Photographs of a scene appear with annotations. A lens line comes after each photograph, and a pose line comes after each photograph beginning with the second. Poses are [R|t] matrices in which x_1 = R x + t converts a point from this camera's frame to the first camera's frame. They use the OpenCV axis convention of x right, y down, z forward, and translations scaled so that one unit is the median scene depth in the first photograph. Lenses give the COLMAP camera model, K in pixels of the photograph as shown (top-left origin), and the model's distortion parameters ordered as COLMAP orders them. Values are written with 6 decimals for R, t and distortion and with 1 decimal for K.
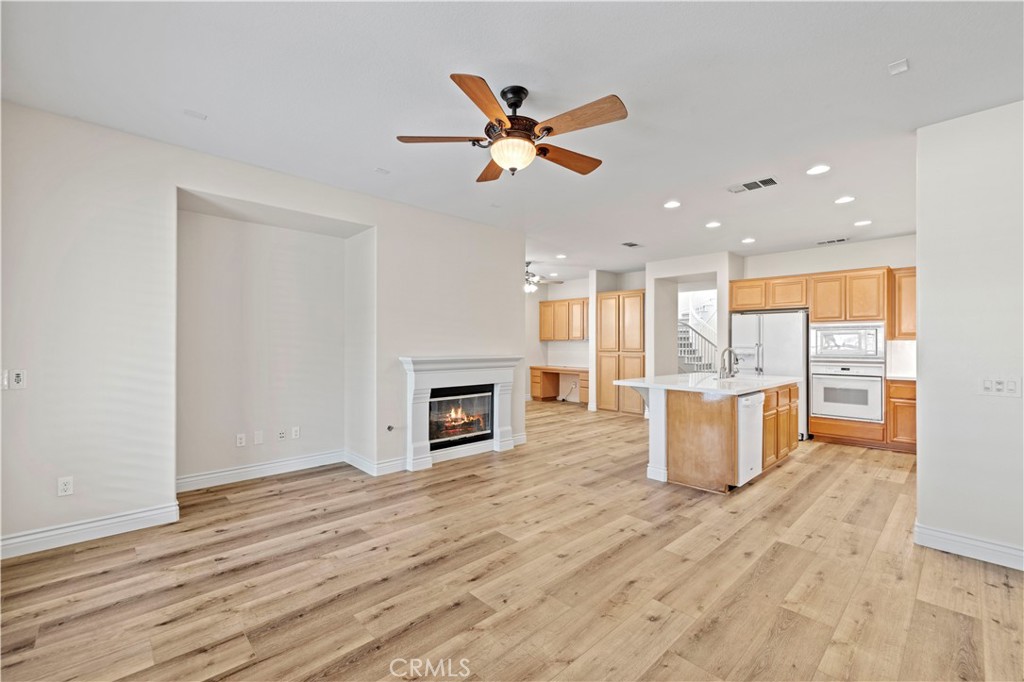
lens RADIAL K [[435.5, 0, 509.3], [0, 435.5, 341.6], [0, 0, 1]] dist [0.004082, 0.000398]
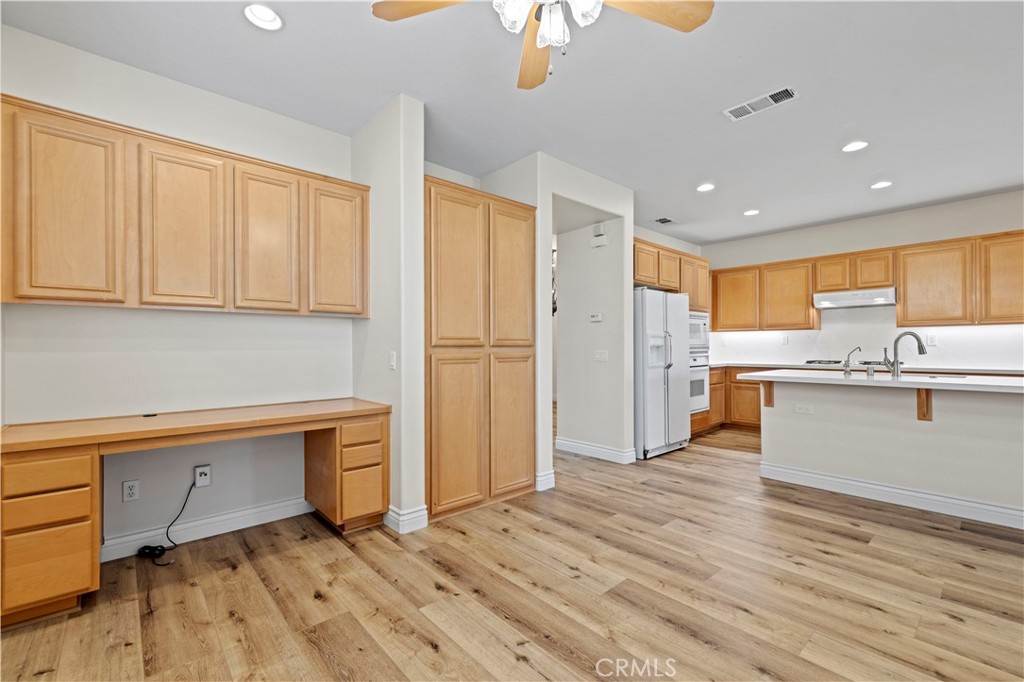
lens RADIAL K [[436.9, 0, 507.5], [0, 436.9, 344.9], [0, 0, 1]] dist [0.003136, 0.000218]
pose [[0.039008, -0.000699, 0.999239, -0.213349], [-0.001955, 0.999998, 0.000776, 0.032464], [-0.999237, -0.001983, 0.039007, 1.468763]]
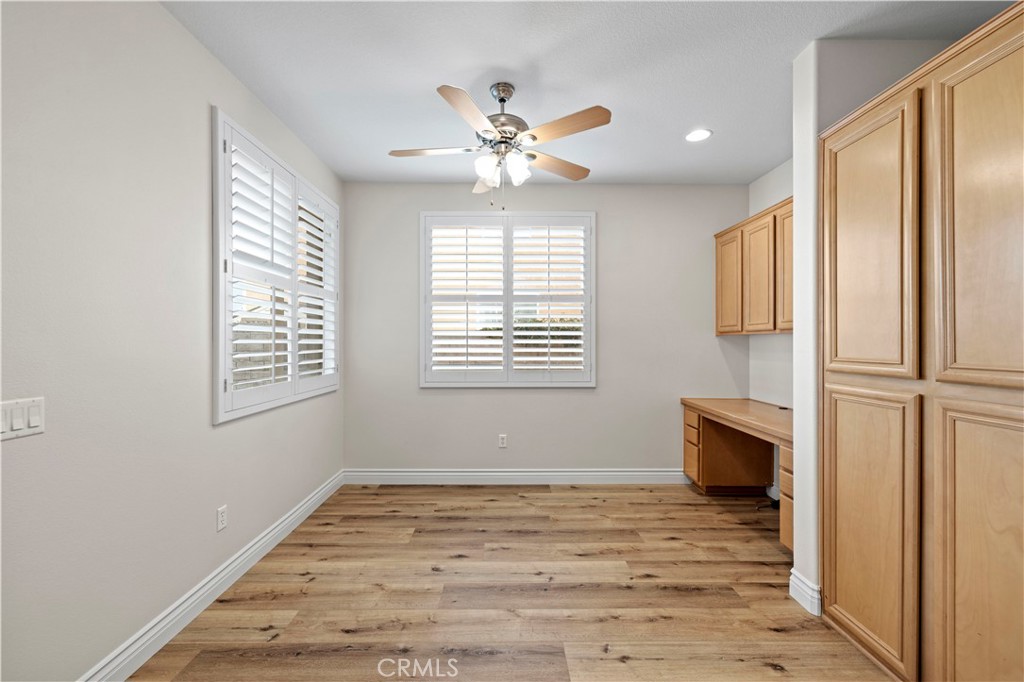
lens RADIAL K [[435.5, 0, 509.3], [0, 435.5, 341.6], [0, 0, 1]] dist [0.004082, 0.000398]
pose [[0.731501, -0.003390, -0.681832, 0.381874], [0.003892, 0.999992, -0.000796, 0.008039], [0.681830, -0.002071, 0.731508, 1.114544]]
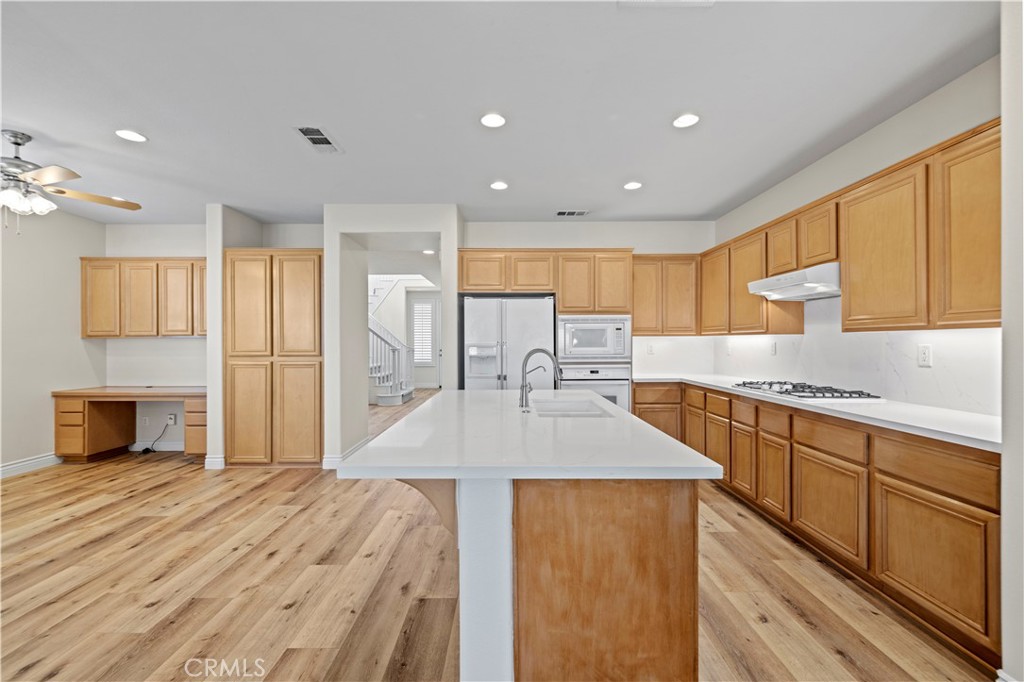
lens RADIAL K [[435.5, 0, 509.3], [0, 435.5, 341.6], [0, 0, 1]] dist [0.004082, 0.000398]
pose [[0.691648, -0.004887, 0.722218, 0.088570], [0.001838, 0.999986, 0.005006, 0.002884], [-0.722232, -0.002135, 0.691648, 0.598334]]
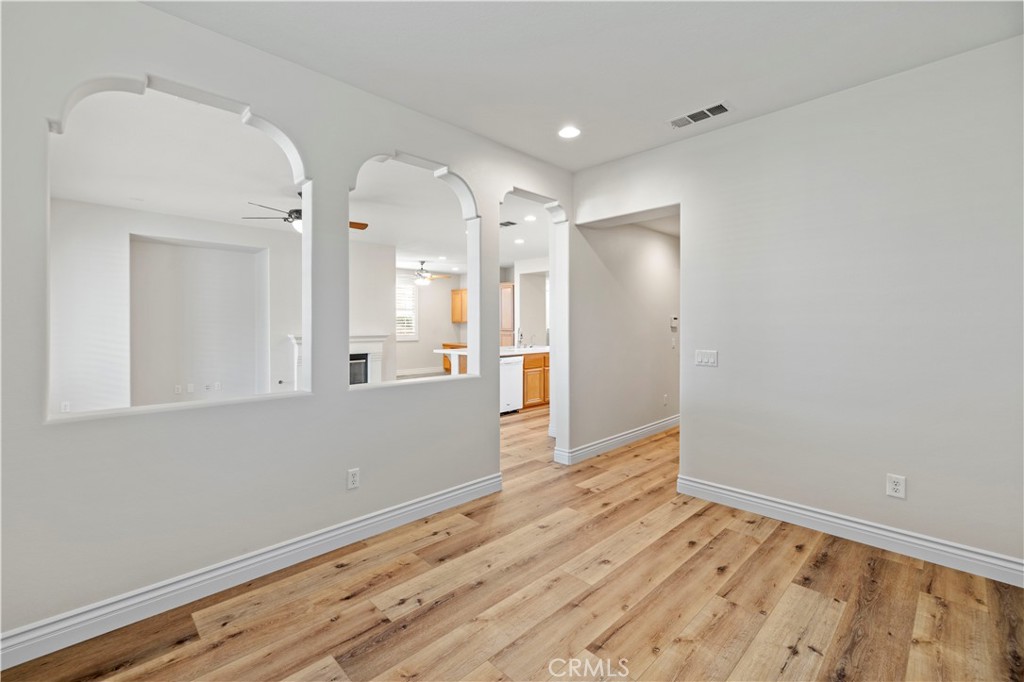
lens RADIAL K [[434.3, 0, 511.9], [0, 434.3, 326.5], [0, 0, 1]] dist [-0.002555, -0.000256]
pose [[0.999749, -0.002100, 0.022286, 0.401423], [0.001807, 0.999911, 0.013188, -0.009524], [-0.022312, -0.013145, 0.999665, -0.418681]]
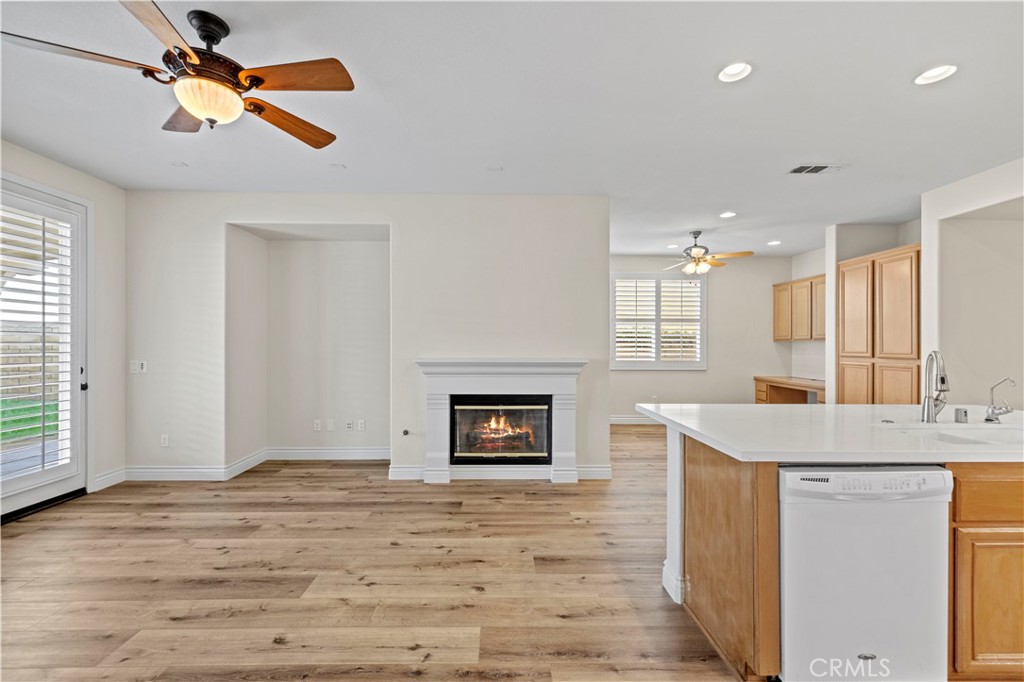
lens RADIAL K [[436.9, 0, 507.5], [0, 436.9, 344.9], [0, 0, 1]] dist [0.003136, 0.000218]
pose [[0.735447, -0.001681, -0.677581, 0.440248], [0.003476, 0.999993, 0.001292, 0.005087], [0.677574, -0.003305, 0.735447, 0.365421]]
